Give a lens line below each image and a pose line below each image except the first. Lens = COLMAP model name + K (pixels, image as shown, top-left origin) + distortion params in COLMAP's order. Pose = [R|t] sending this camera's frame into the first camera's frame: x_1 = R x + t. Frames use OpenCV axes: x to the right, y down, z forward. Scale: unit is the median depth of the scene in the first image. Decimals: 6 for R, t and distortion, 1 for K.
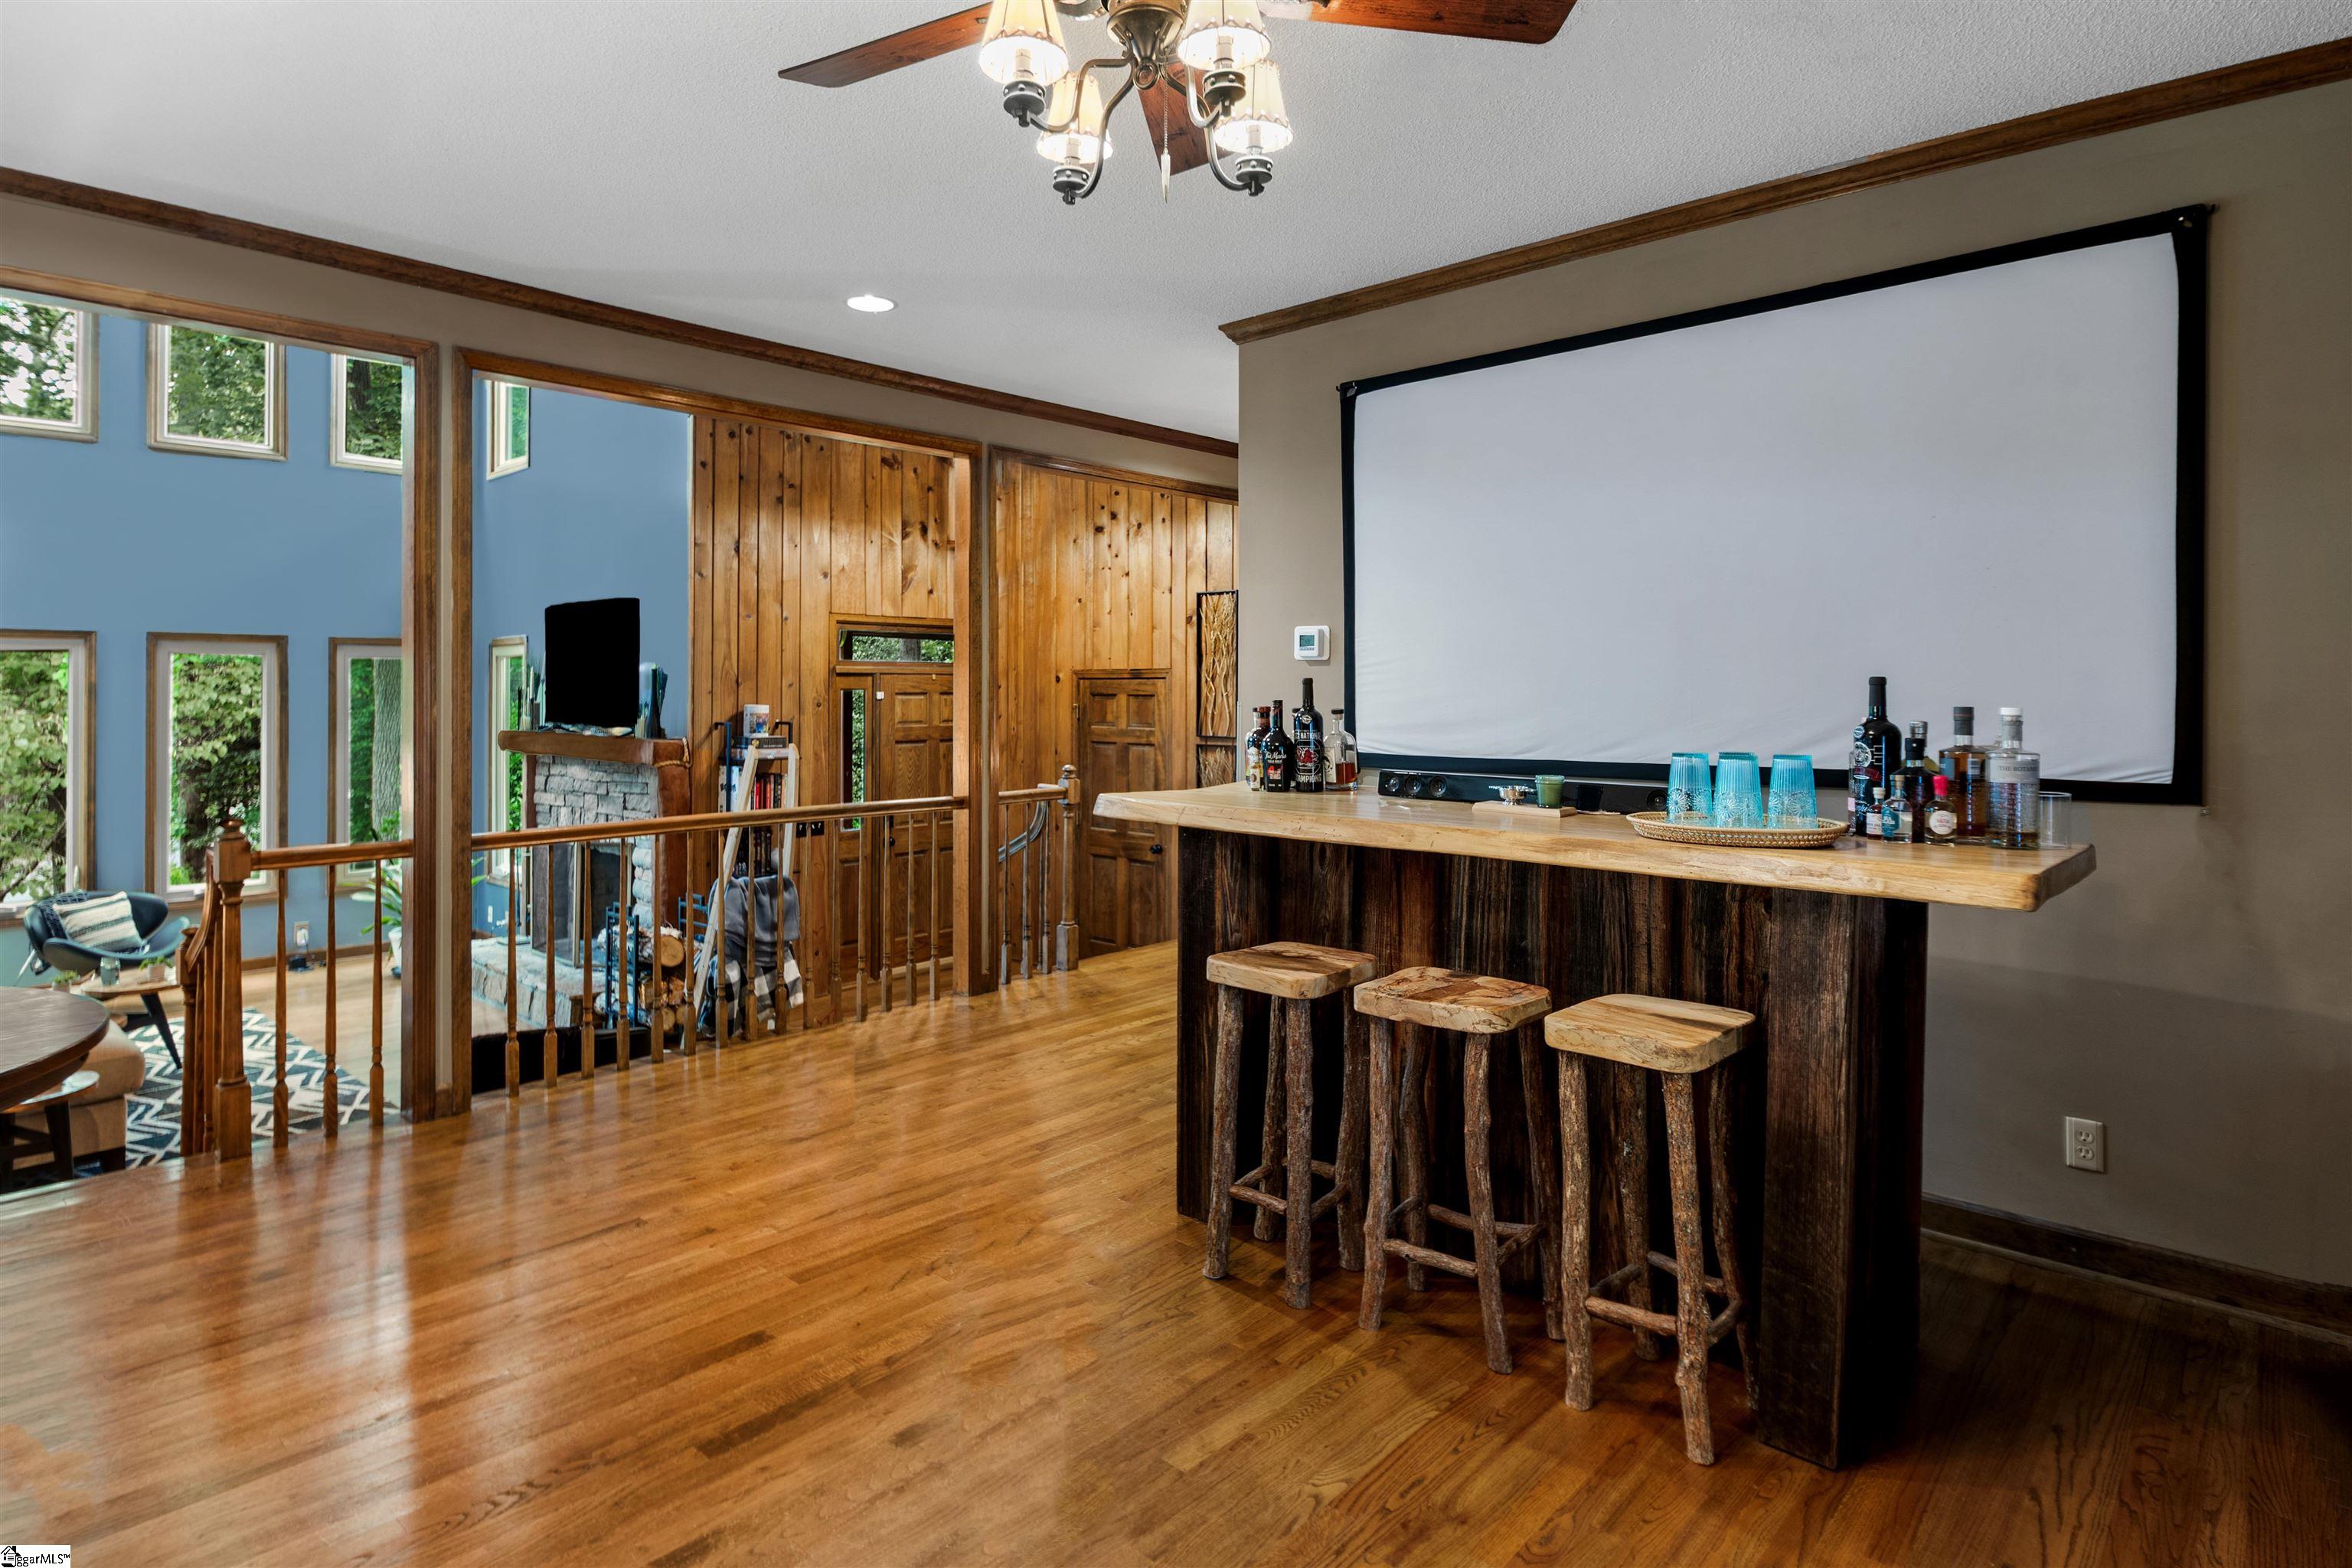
lens RADIAL K [[1266.2, 0, 1185.6], [0, 1266.2, 693.7], [0, 0, 1]] dist [-0.004702, -0.002246]
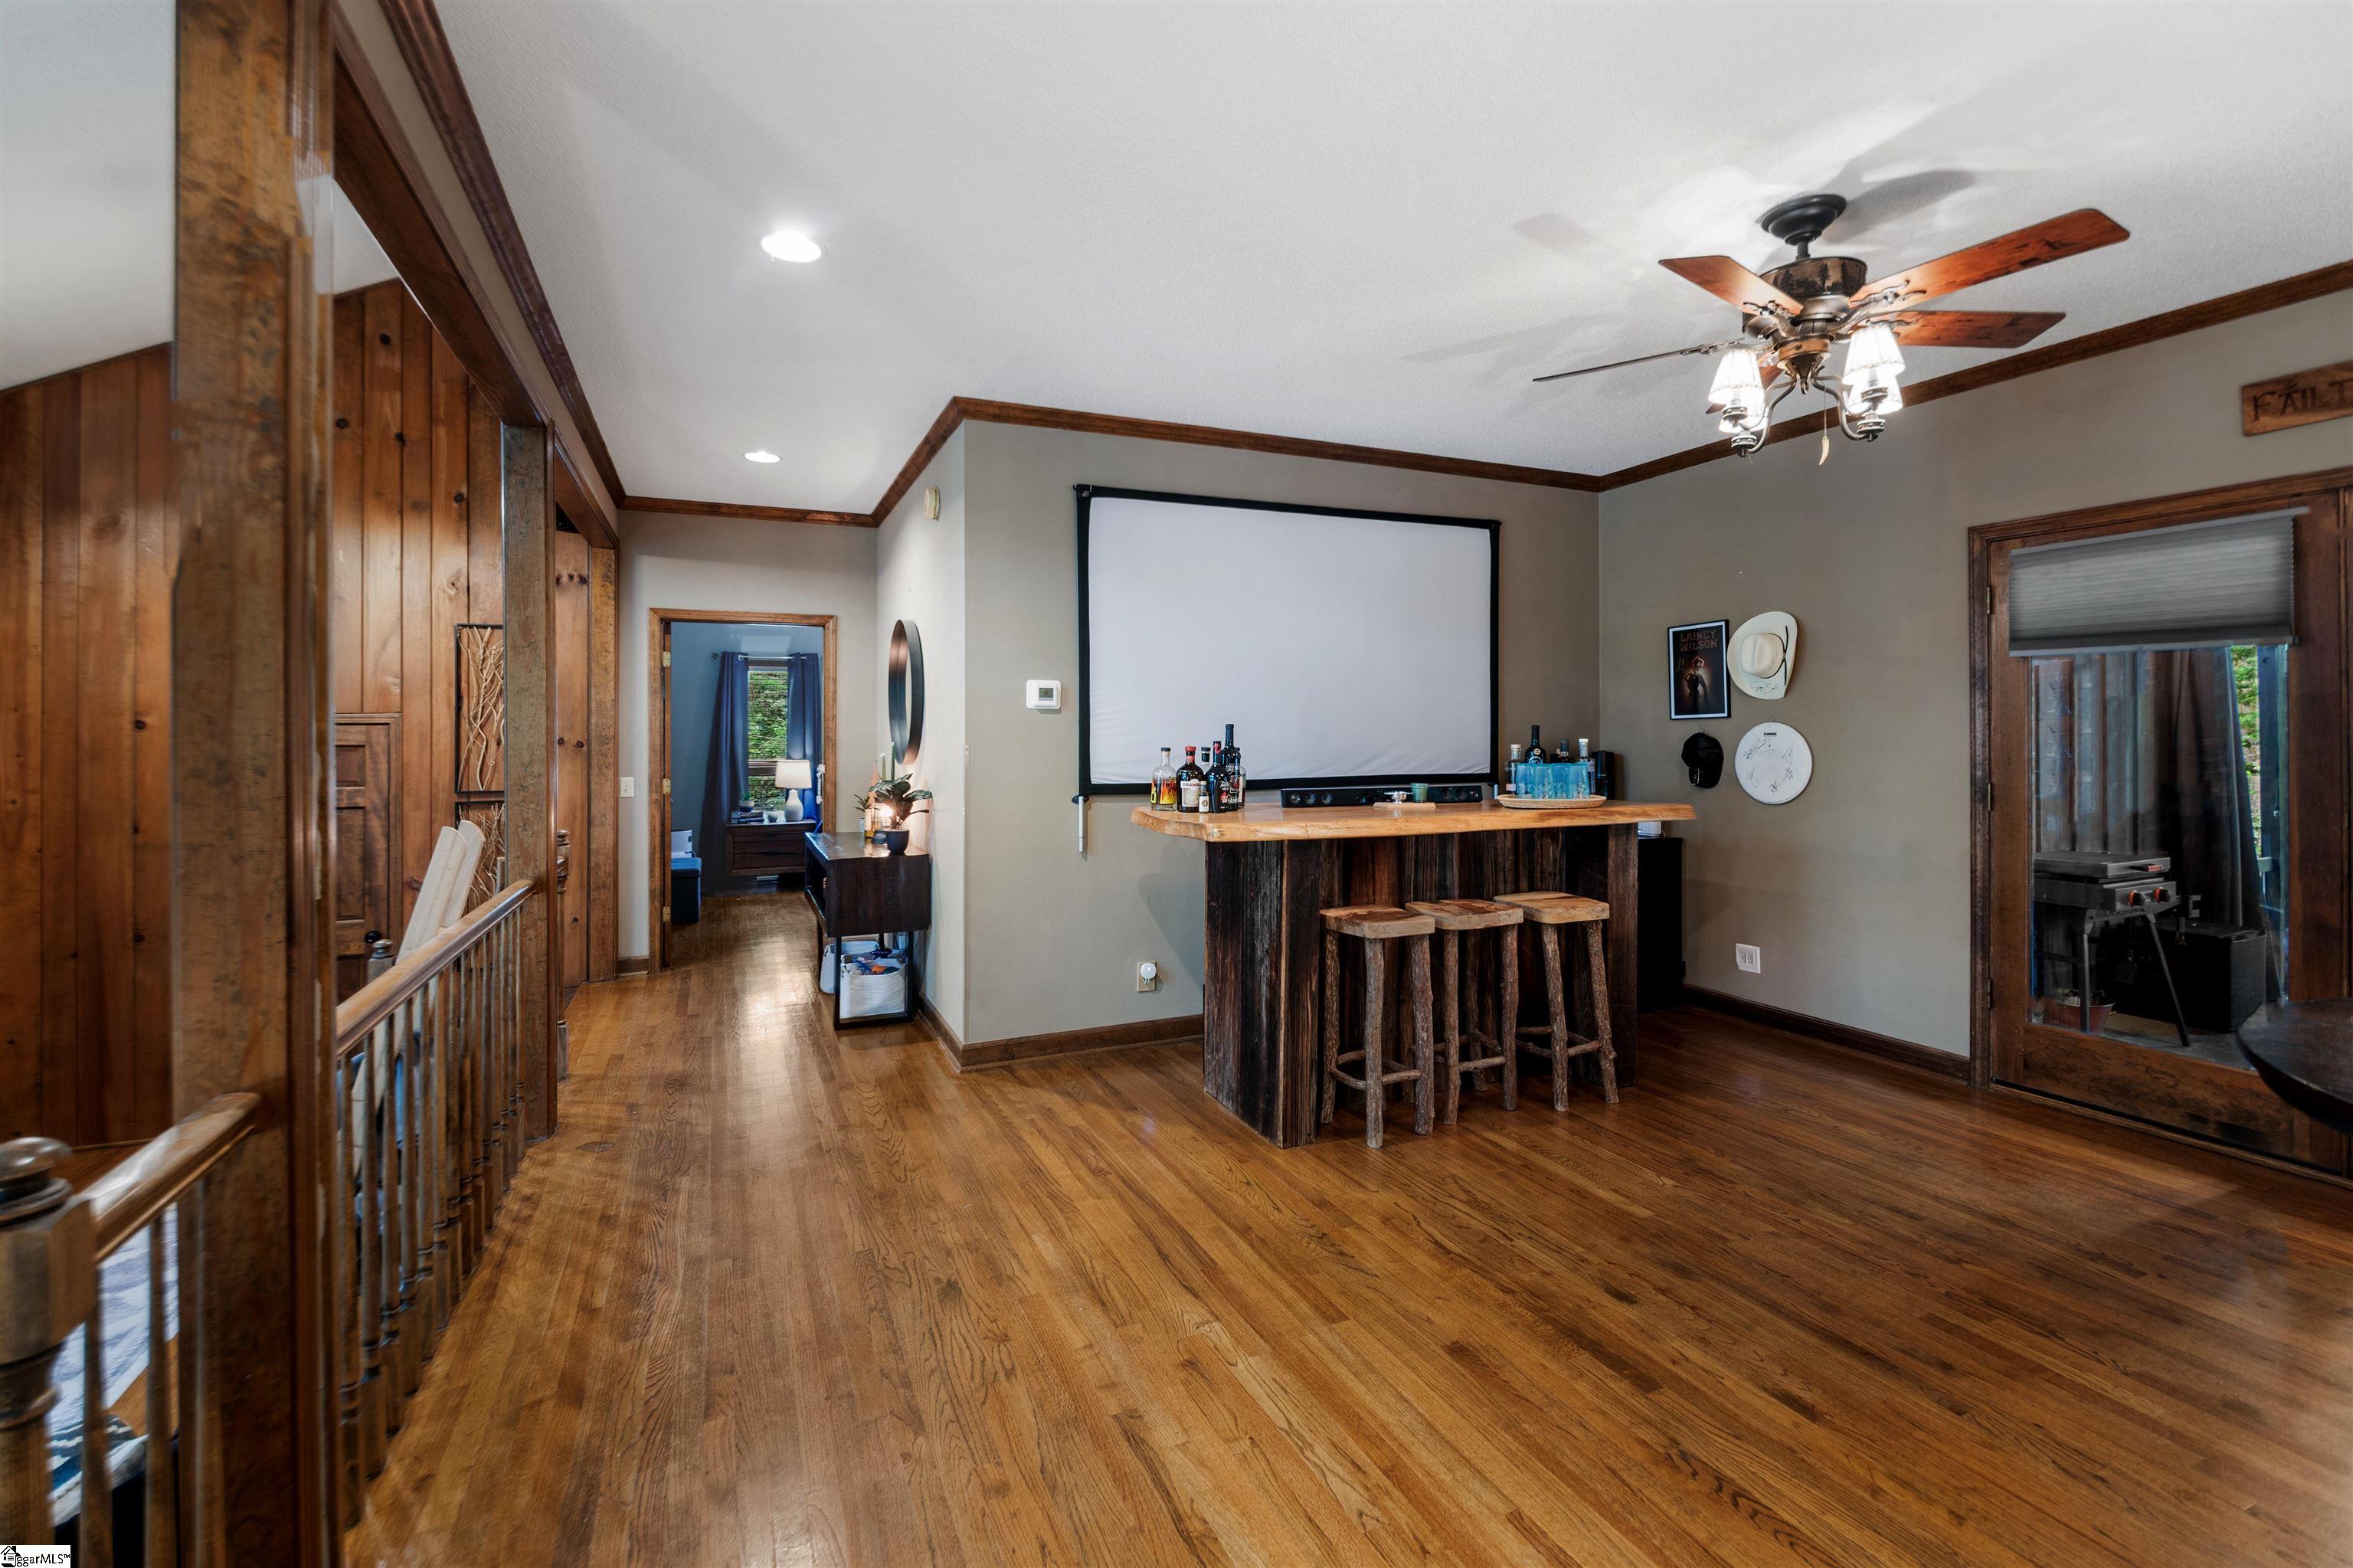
lens RADIAL K [[987.4, 0, 1142.3], [0, 987.4, 742.7], [0, 0, 1]] dist [-0.002770, -0.000350]
pose [[0.419635, -0.012732, 0.907604, -0.406816], [0.009493, 0.999908, 0.009638, -0.001754], [-0.907643, 0.004571, 0.419717, 0.305366]]
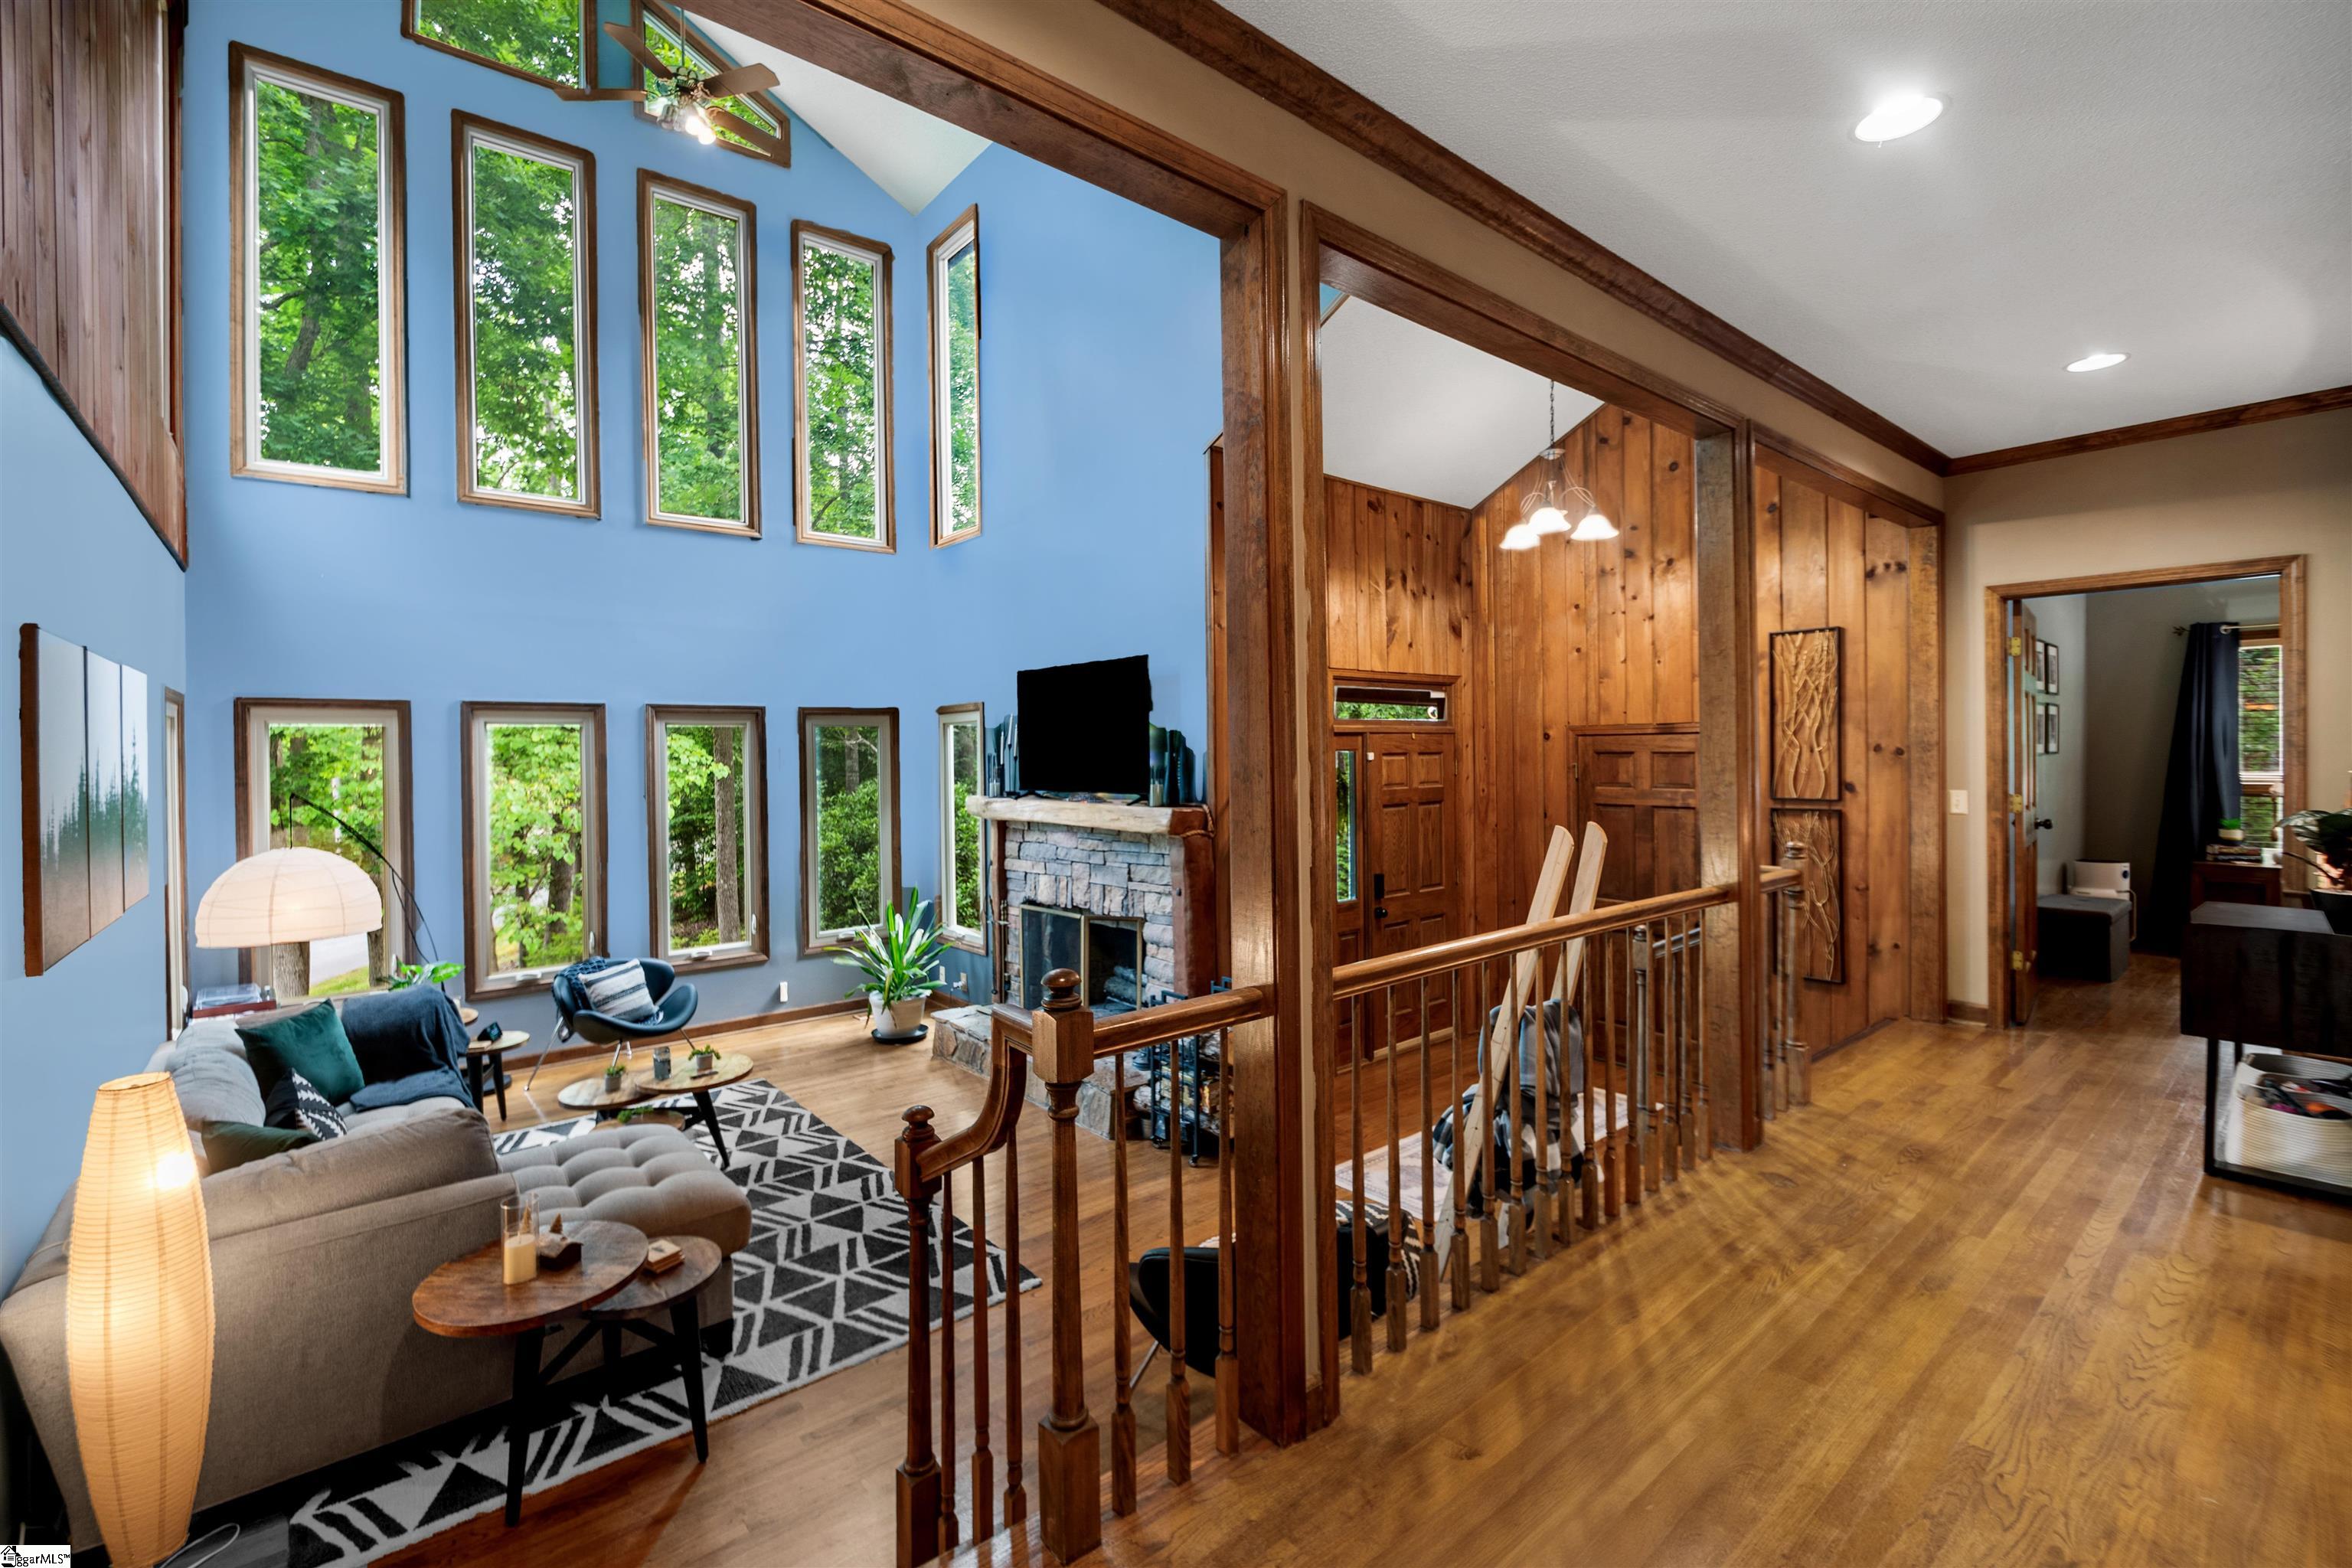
lens RADIAL K [[1010.0, 0, 1166.1], [0, 1010.0, 762.6], [0, 0, 1]] dist [-0.002832, -0.001214]
pose [[0.989807, -0.012805, -0.141838, -0.305705], [0.013923, 0.999879, 0.006897, -0.001377], [0.141732, -0.008802, 0.989866, 0.258494]]
